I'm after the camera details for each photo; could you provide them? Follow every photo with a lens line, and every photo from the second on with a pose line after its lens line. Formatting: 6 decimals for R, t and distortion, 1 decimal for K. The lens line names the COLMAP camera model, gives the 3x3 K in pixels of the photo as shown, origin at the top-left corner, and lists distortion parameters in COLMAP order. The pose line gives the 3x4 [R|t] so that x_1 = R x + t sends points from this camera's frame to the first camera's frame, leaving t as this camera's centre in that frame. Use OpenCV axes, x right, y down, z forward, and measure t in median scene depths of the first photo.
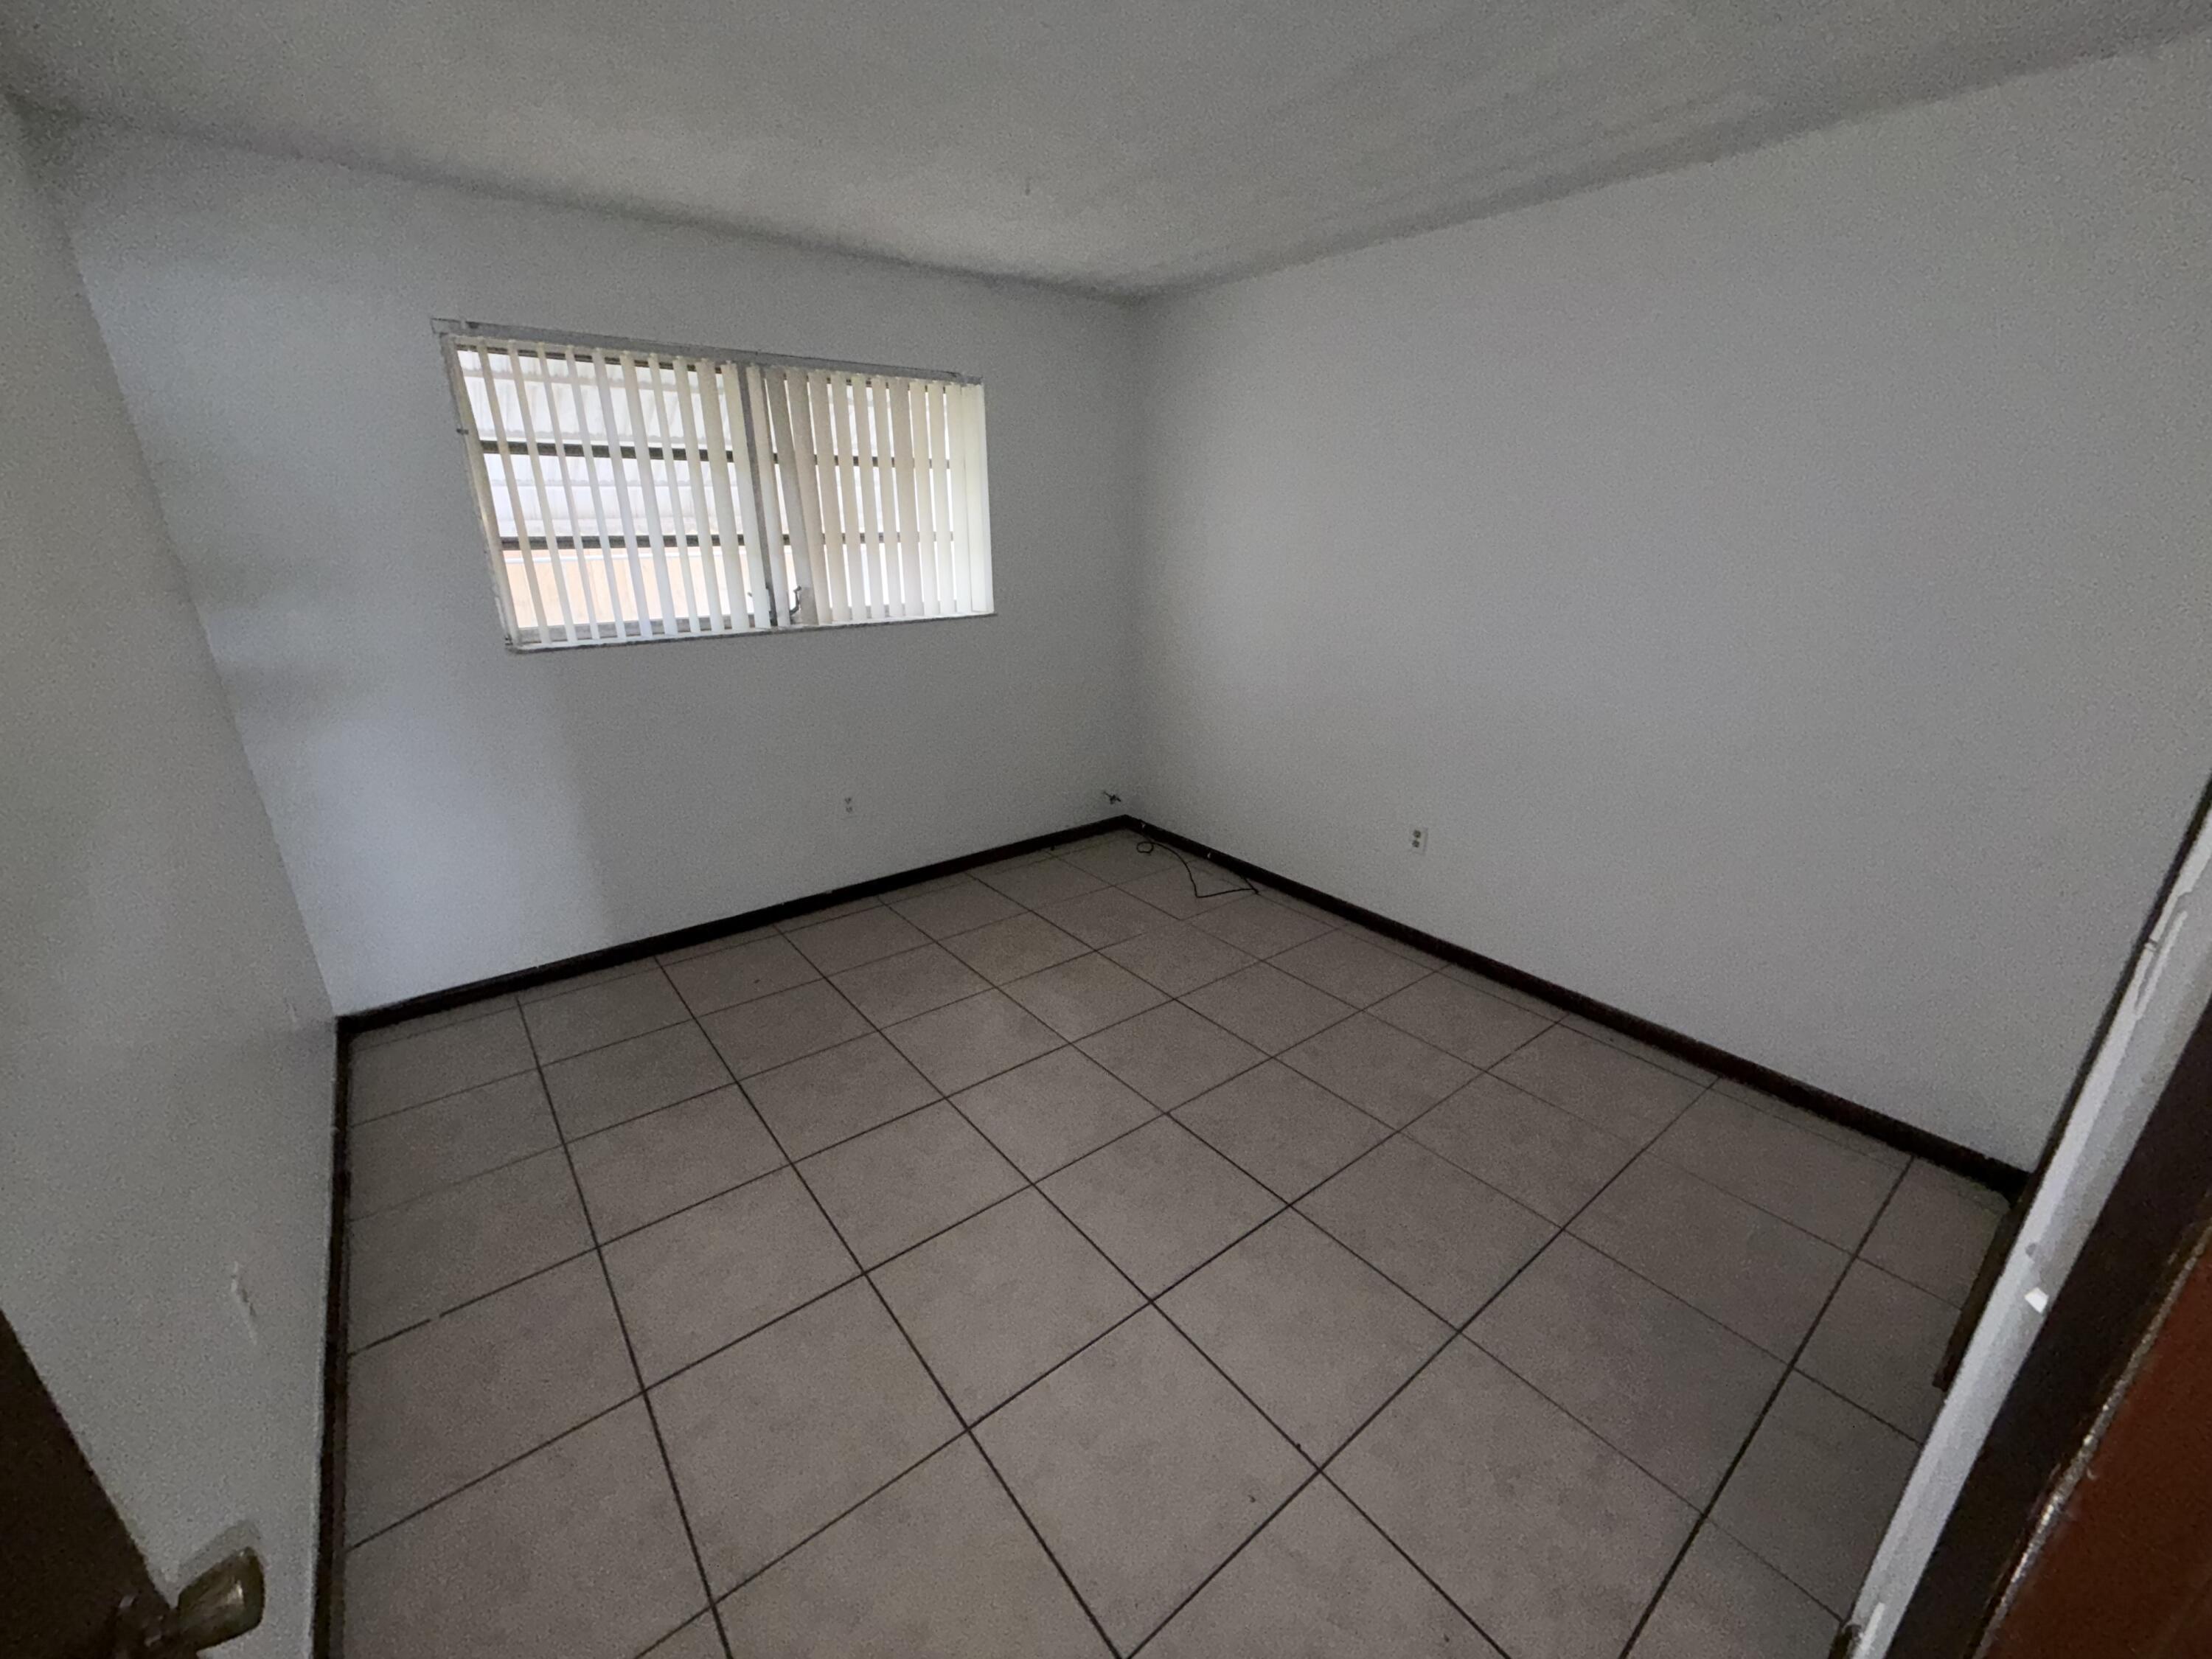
lens RADIAL K [[879.9, 0, 1106.0], [0, 879.9, 829.5], [0, 0, 1]] dist [-0.003248, 0.000157]
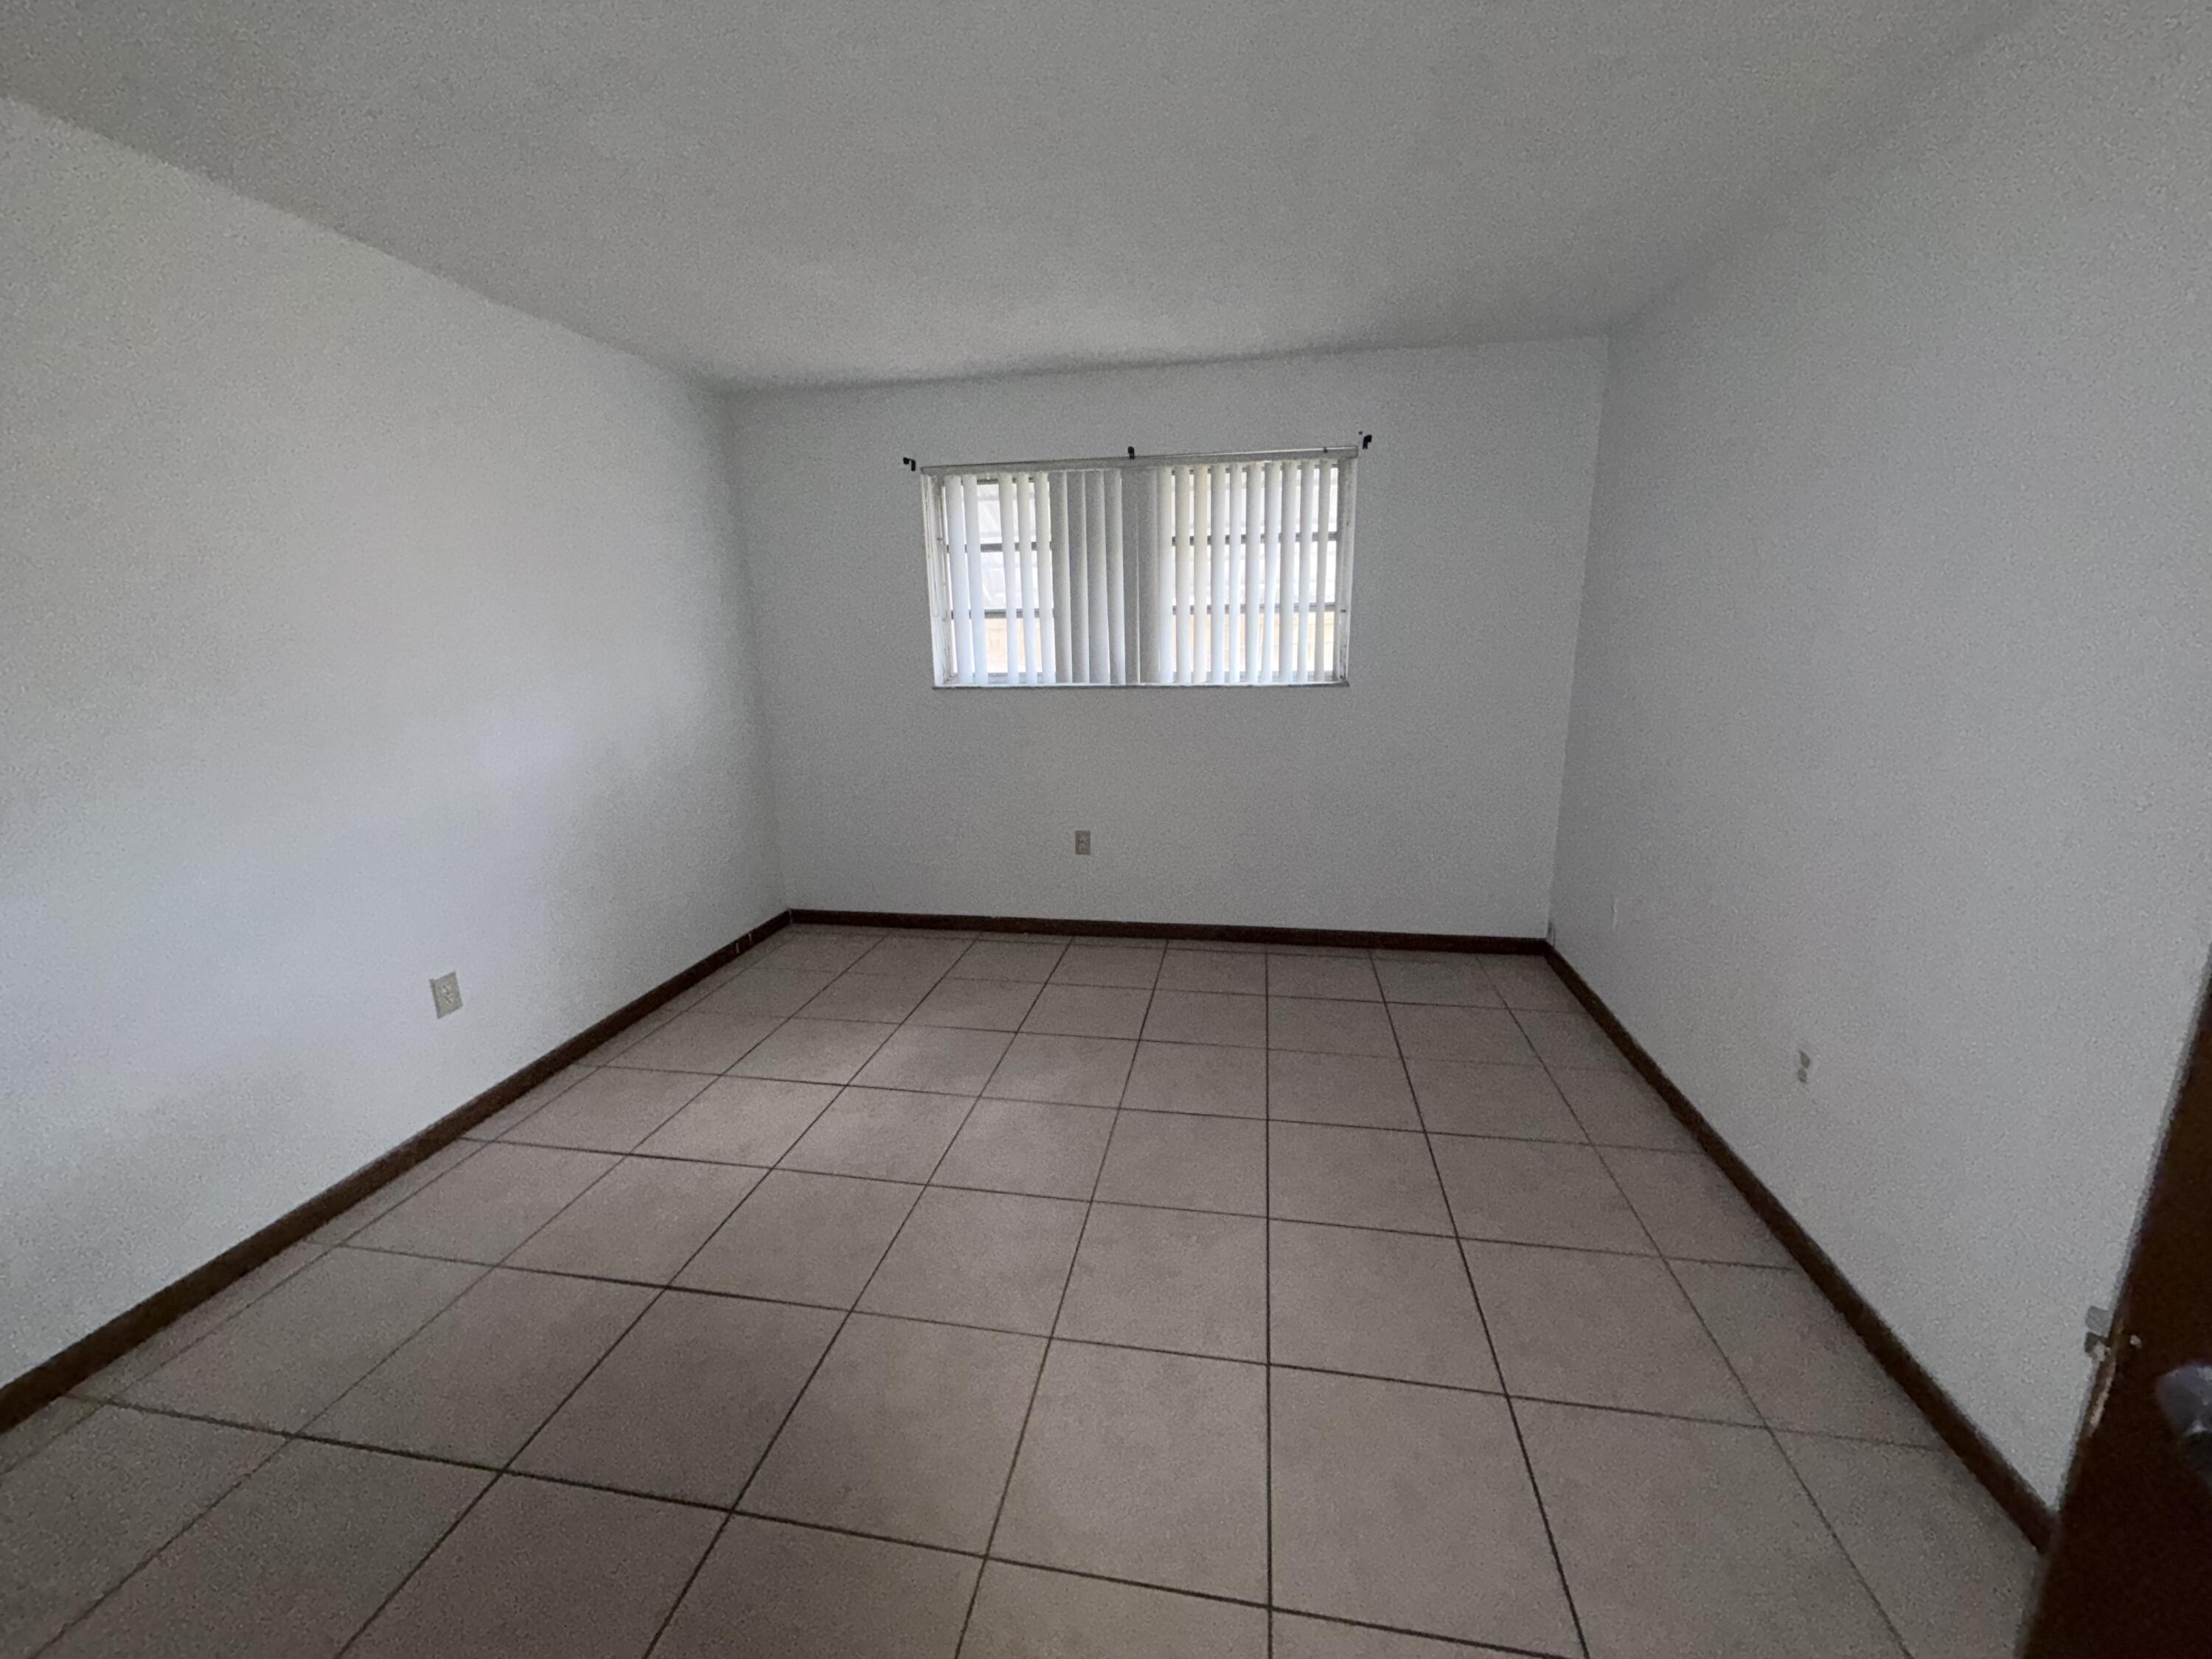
lens RADIAL K [[879.9, 0, 1106.0], [0, 879.9, 829.5], [0, 0, 1]] dist [-0.003248, 0.000157]
pose [[0.656517, 0.172479, -0.734327, 0.488755], [-0.219143, 0.975131, 0.033117, -0.079594], [0.721777, 0.139180, 0.677987, 0.234388]]
